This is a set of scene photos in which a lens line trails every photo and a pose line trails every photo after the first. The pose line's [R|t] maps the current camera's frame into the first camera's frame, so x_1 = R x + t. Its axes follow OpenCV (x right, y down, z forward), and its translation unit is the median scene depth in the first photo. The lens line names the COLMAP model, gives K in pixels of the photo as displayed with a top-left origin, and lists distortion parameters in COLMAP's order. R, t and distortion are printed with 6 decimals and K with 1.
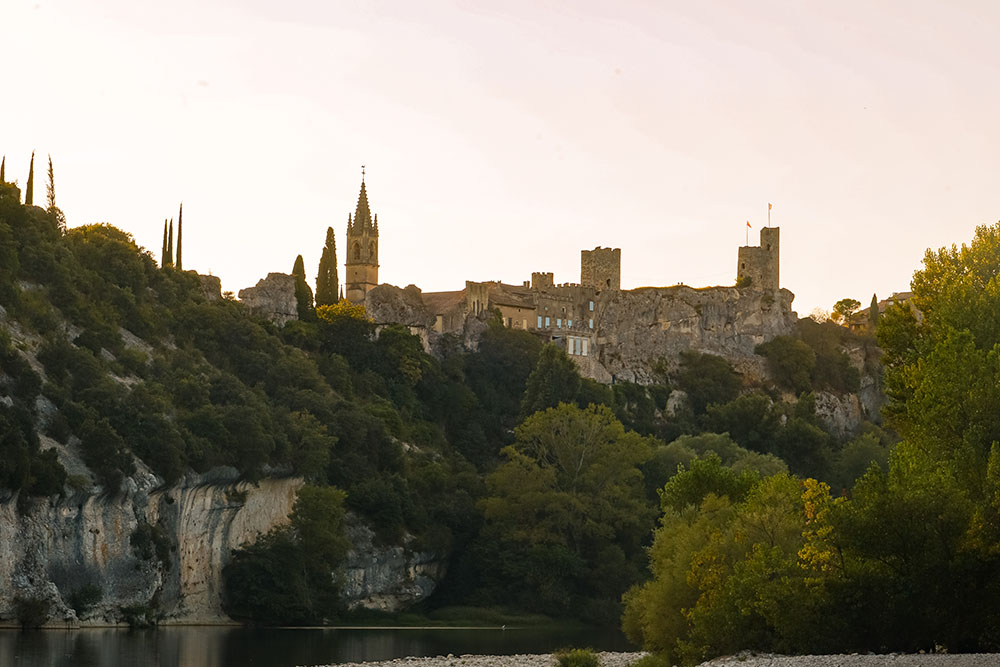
lens RADIAL K [[3244.2, 0, 500.0], [0, 3244.2, 333.9], [0, 0, 1]] dist [0.000801, 0.000000]
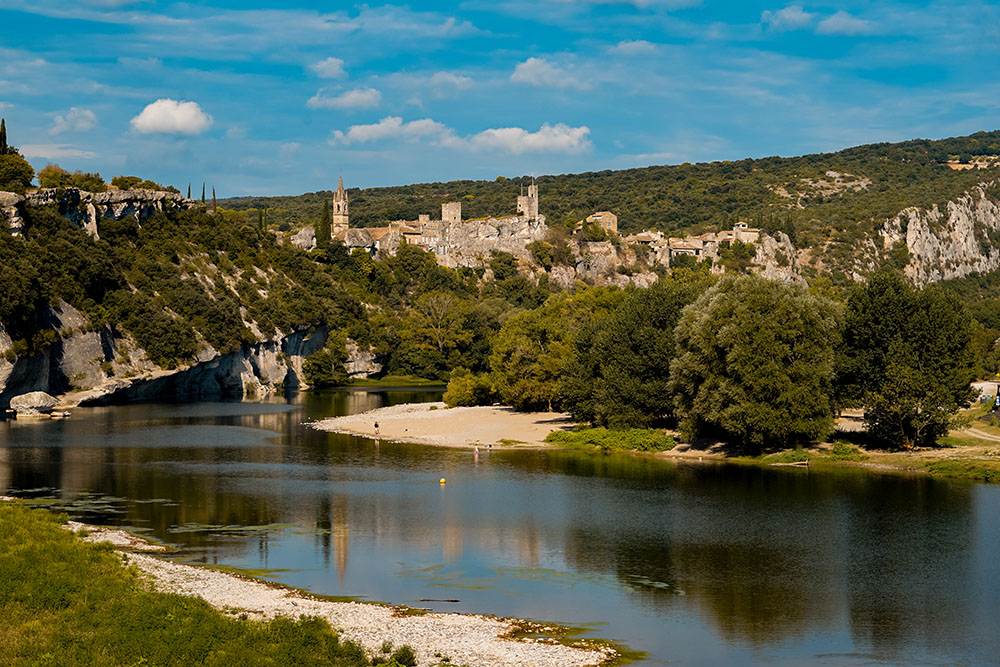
lens RADIAL K [[2418.5, 0, 498.8], [0, 2418.5, 333.5], [0, 0, 1]] dist [-0.021813, 0.000000]
pose [[0.998949, -0.014469, 0.043487, -0.011108], [0.010926, 0.996685, 0.080623, -0.090923], [-0.044509, -0.080063, 0.995796, -0.788376]]
